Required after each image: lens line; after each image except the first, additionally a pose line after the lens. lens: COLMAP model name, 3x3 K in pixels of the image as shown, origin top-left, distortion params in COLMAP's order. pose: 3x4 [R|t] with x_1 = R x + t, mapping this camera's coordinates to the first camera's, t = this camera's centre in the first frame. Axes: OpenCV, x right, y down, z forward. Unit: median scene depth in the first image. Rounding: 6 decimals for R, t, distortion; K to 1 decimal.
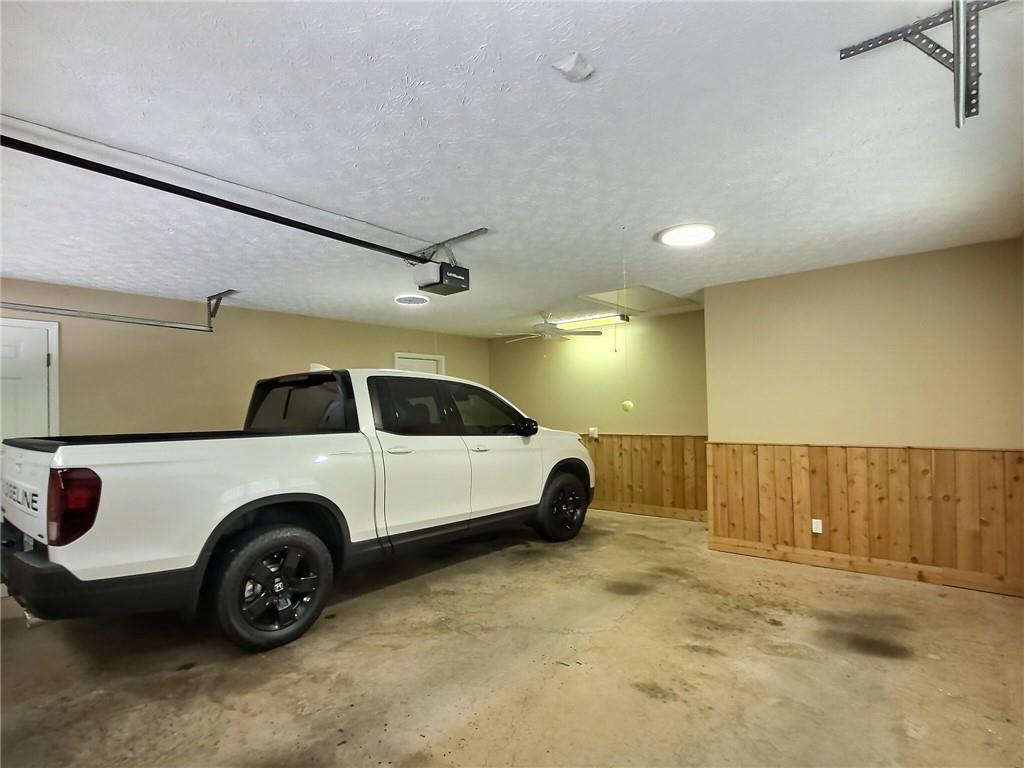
lens RADIAL K [[527.1, 0, 511.8], [0, 527.1, 388.6], [0, 0, 1]] dist [-0.007243, -0.000606]
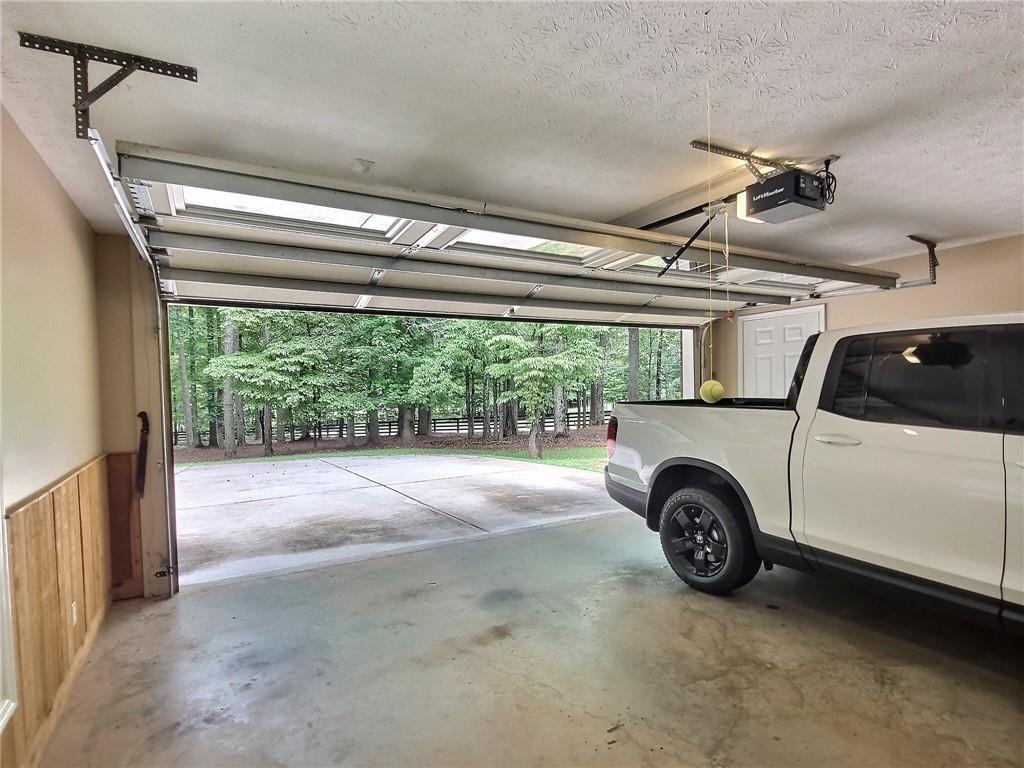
lens RADIAL K [[527.1, 0, 510.6], [0, 527.1, 388.8], [0, 0, 1]] dist [-0.007243, -0.000606]
pose [[-0.351389, 0.032586, -0.935662, 0.672887], [0.067554, 0.997672, 0.009376, 0.011838], [0.933789, -0.059913, -0.352772, 0.922574]]
